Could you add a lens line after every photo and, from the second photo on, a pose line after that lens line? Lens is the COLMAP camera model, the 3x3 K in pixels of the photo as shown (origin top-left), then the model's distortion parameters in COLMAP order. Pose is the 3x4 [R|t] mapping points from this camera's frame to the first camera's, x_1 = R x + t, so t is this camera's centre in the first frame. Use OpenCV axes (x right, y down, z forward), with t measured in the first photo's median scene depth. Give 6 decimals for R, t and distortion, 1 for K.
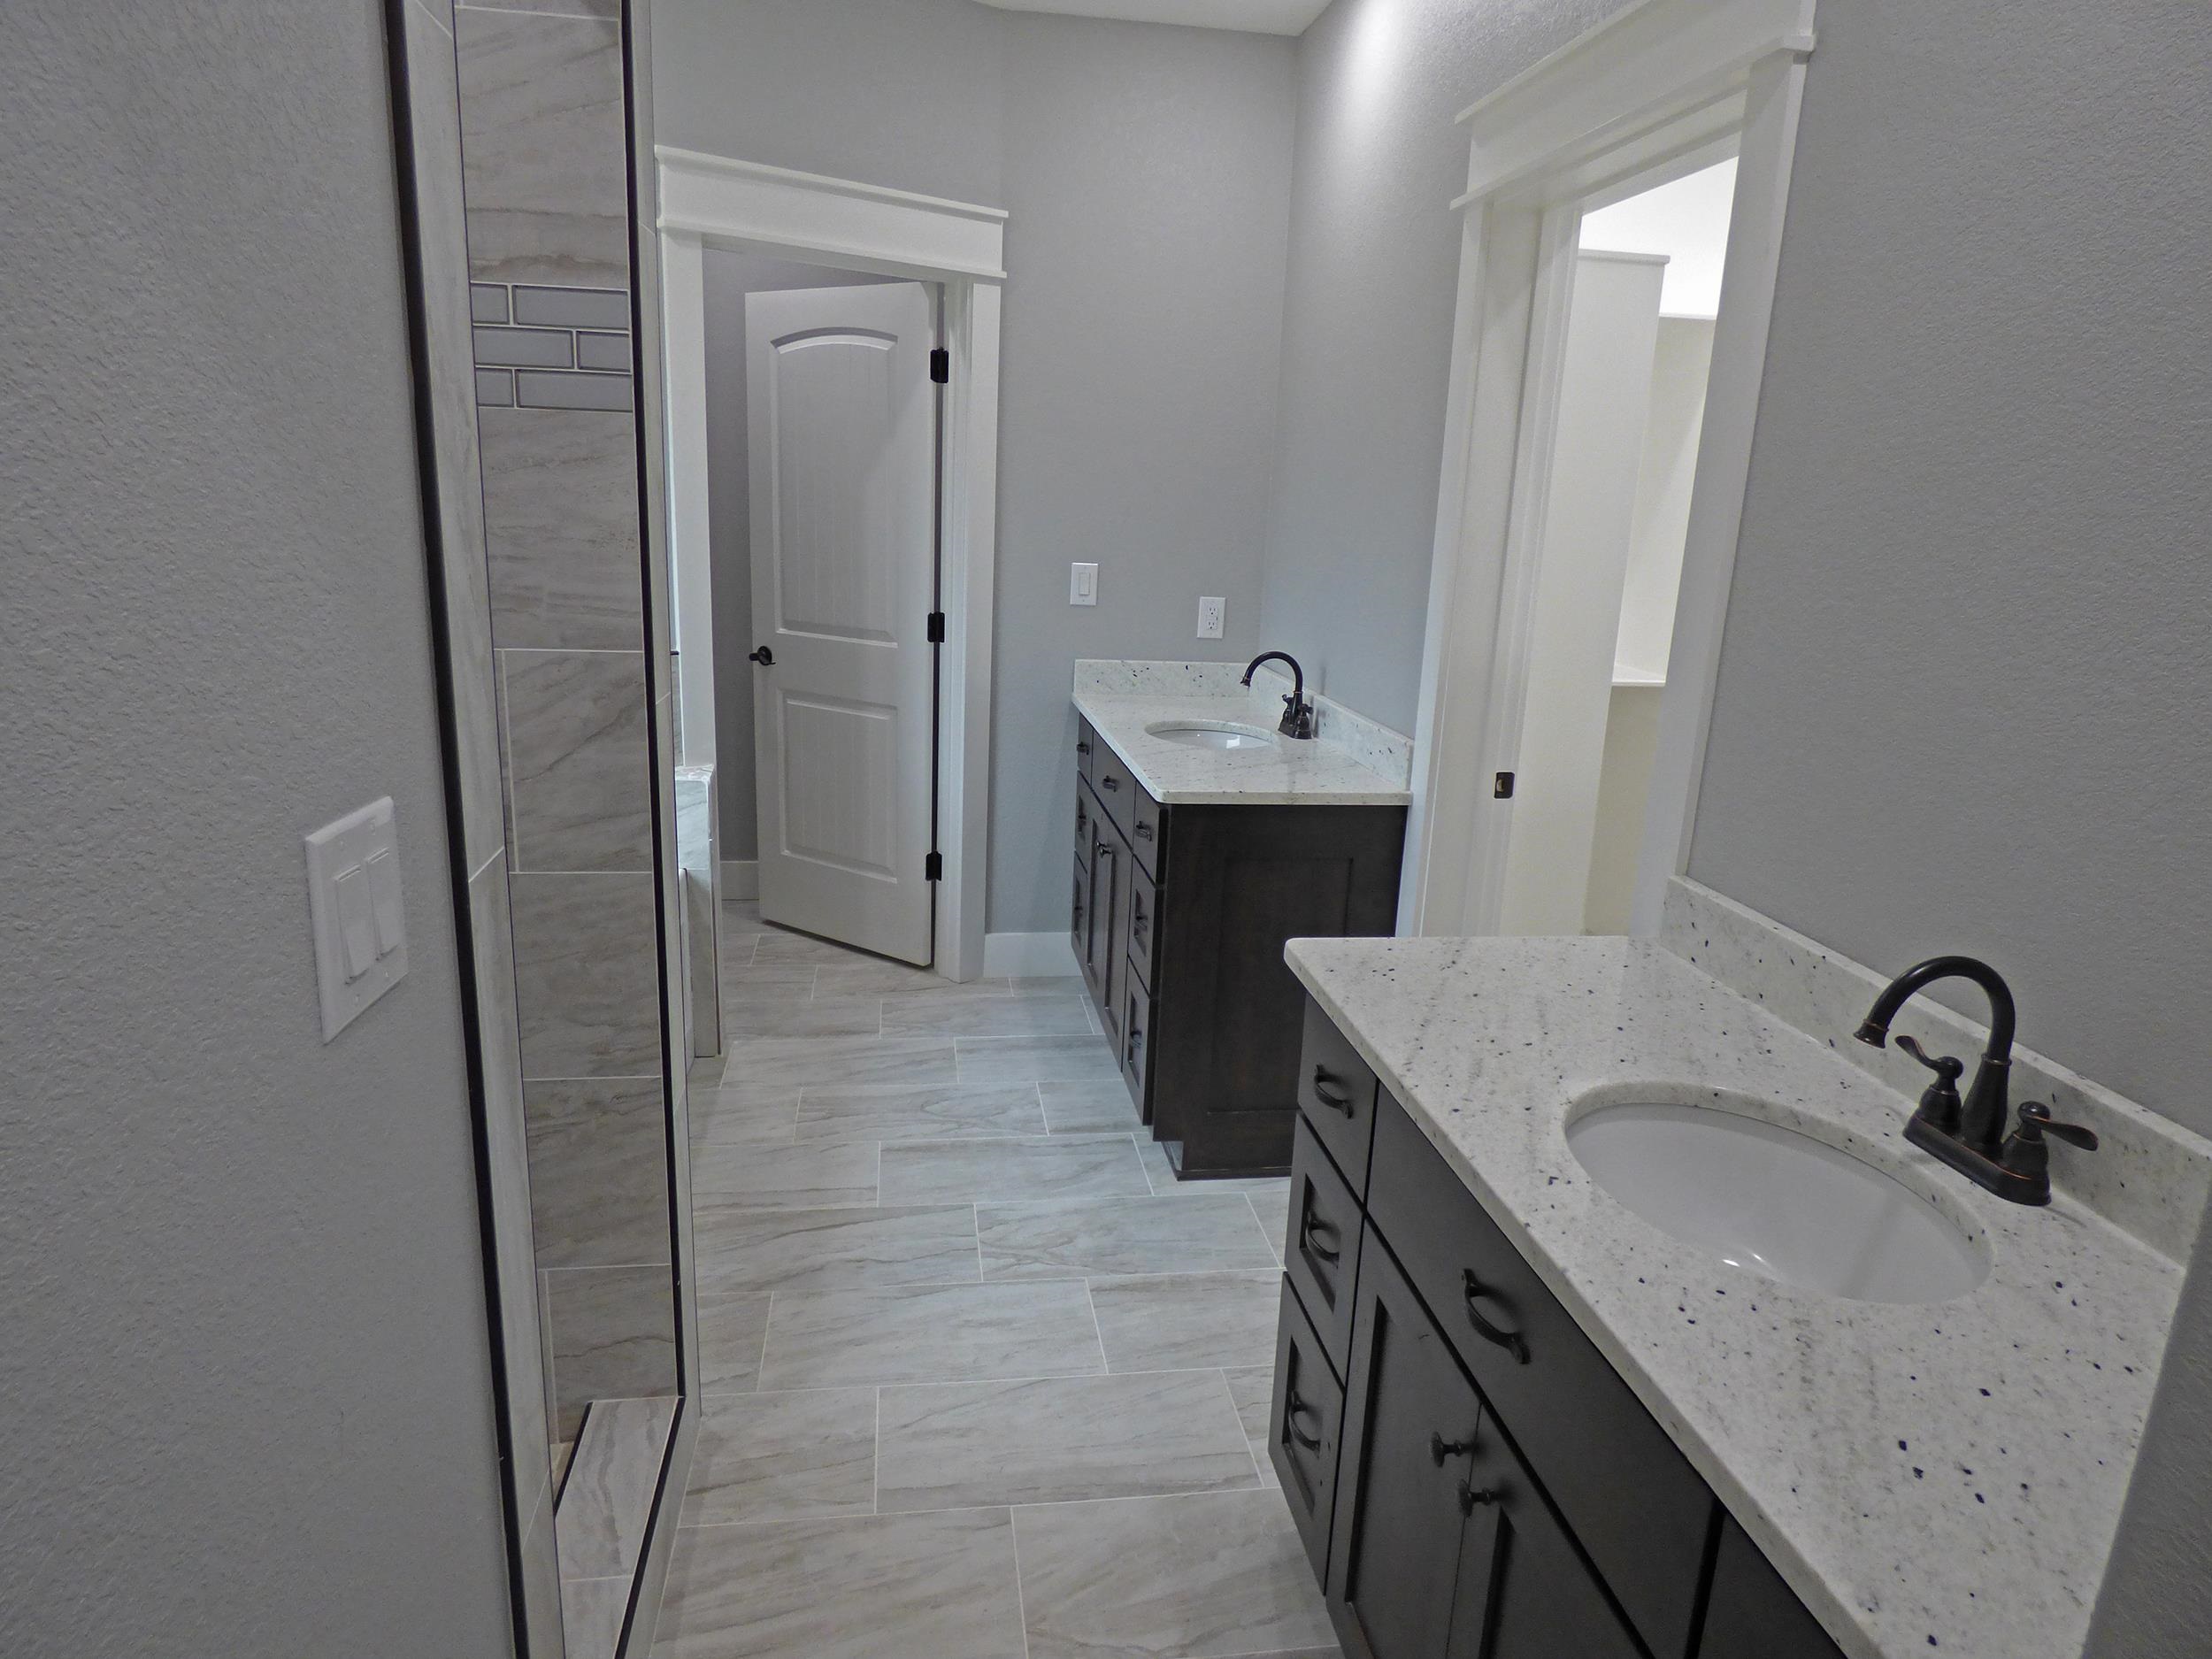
lens RADIAL K [[1339.8, 0, 1108.3], [0, 1339.8, 836.9], [0, 0, 1]] dist [-0.016963, 0.002752]
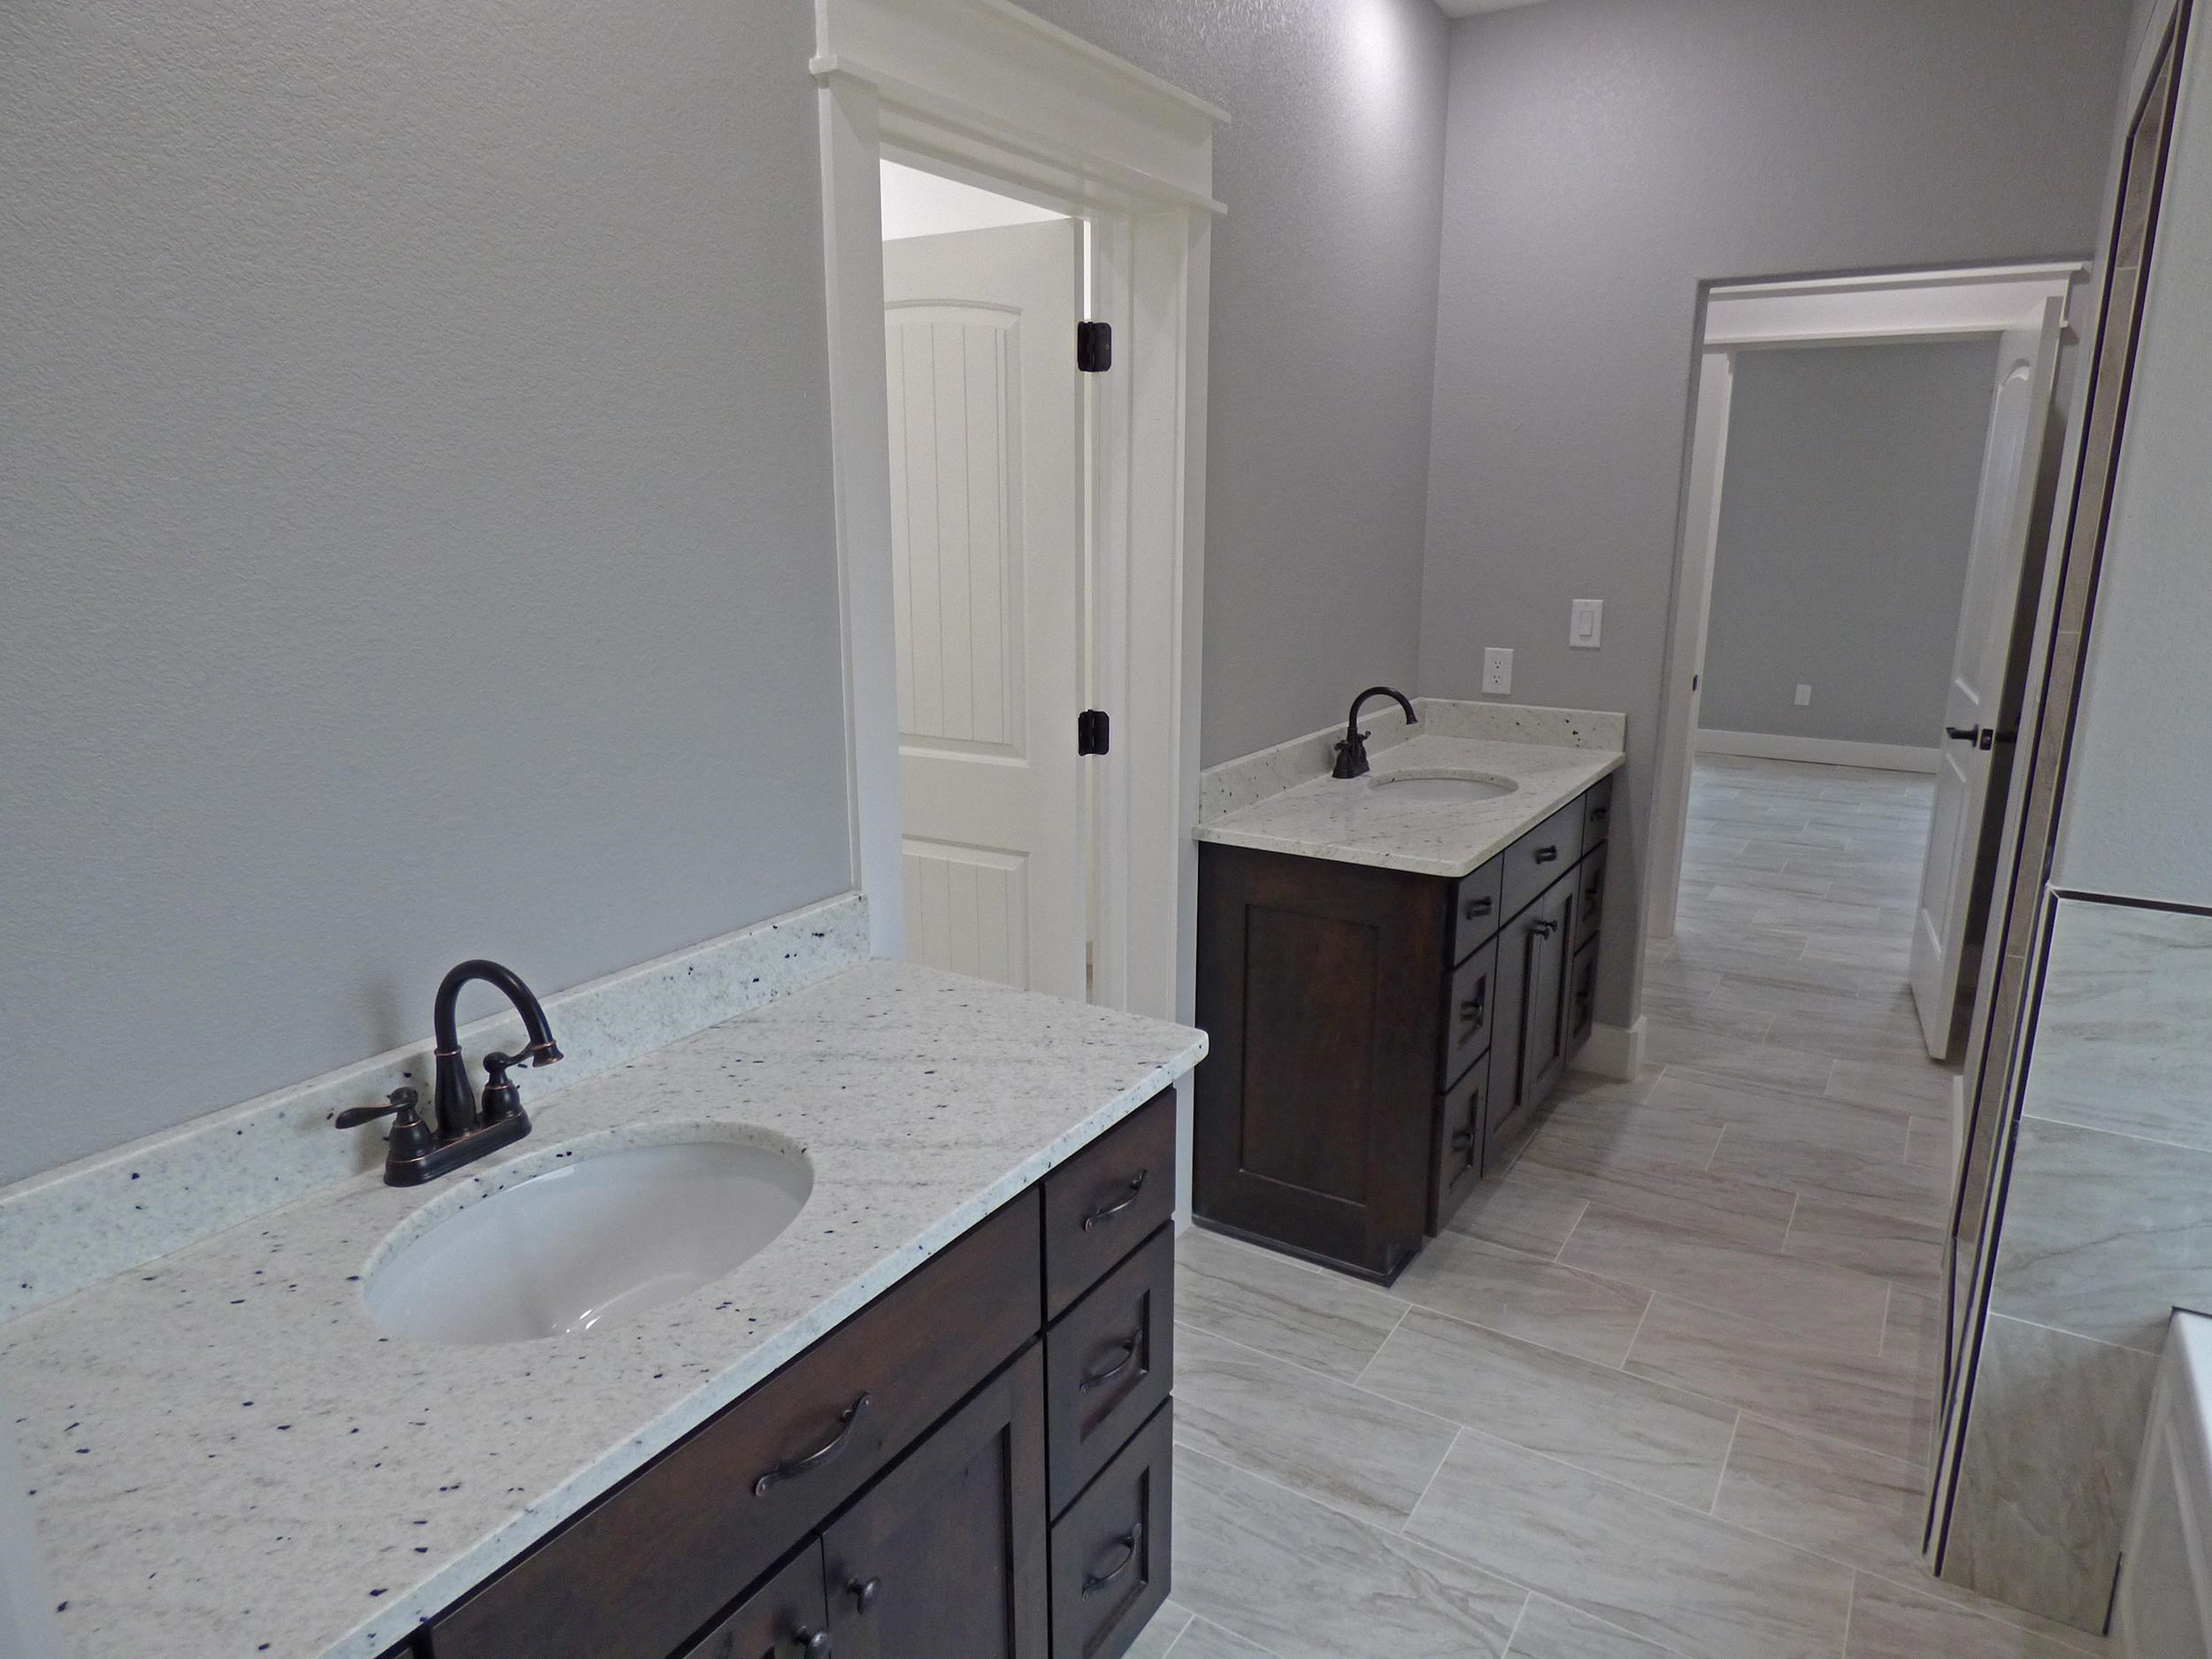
lens RADIAL K [[1381.0, 0, 1097.2], [0, 1381.0, 835.1], [0, 0, 1]] dist [-0.028747, 0.042864]
pose [[-0.751127, -0.223546, 0.621157, -0.341396], [0.116260, 0.881422, 0.457798, -0.494930], [-0.649840, 0.416080, -0.636070, 1.695019]]
